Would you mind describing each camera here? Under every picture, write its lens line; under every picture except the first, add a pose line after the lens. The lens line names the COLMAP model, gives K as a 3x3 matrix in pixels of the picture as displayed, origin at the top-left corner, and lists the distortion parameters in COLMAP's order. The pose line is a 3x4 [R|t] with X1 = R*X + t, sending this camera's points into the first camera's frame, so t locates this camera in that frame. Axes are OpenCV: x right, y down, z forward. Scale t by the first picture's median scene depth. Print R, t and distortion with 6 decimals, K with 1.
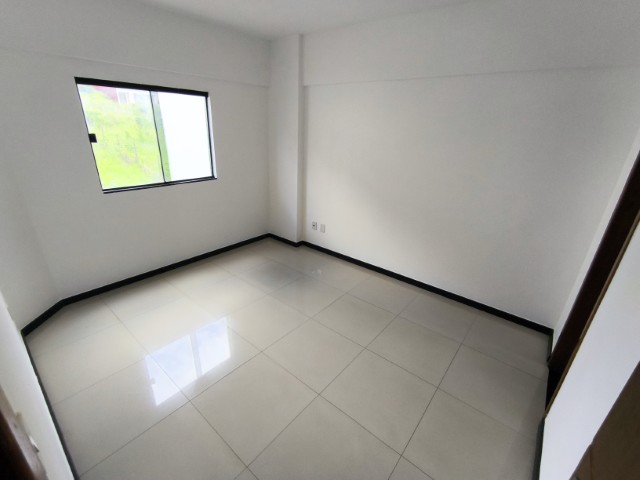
lens RADIAL K [[294.0, 0, 317.5], [0, 294.0, 241.4], [0, 0, 1]] dist [-0.016111, 0.008420]
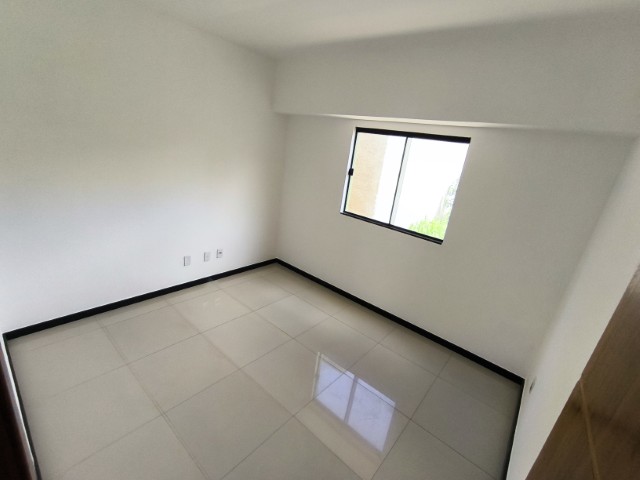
lens RADIAL K [[294.0, 0, 322.3], [0, 294.0, 238.3], [0, 0, 1]] dist [-0.016111, 0.008420]
pose [[-0.001458, 0.269206, -0.963082, 0.401173], [-0.492610, 0.837929, 0.234968, -0.258731], [0.870249, 0.474766, 0.131392, 0.635545]]
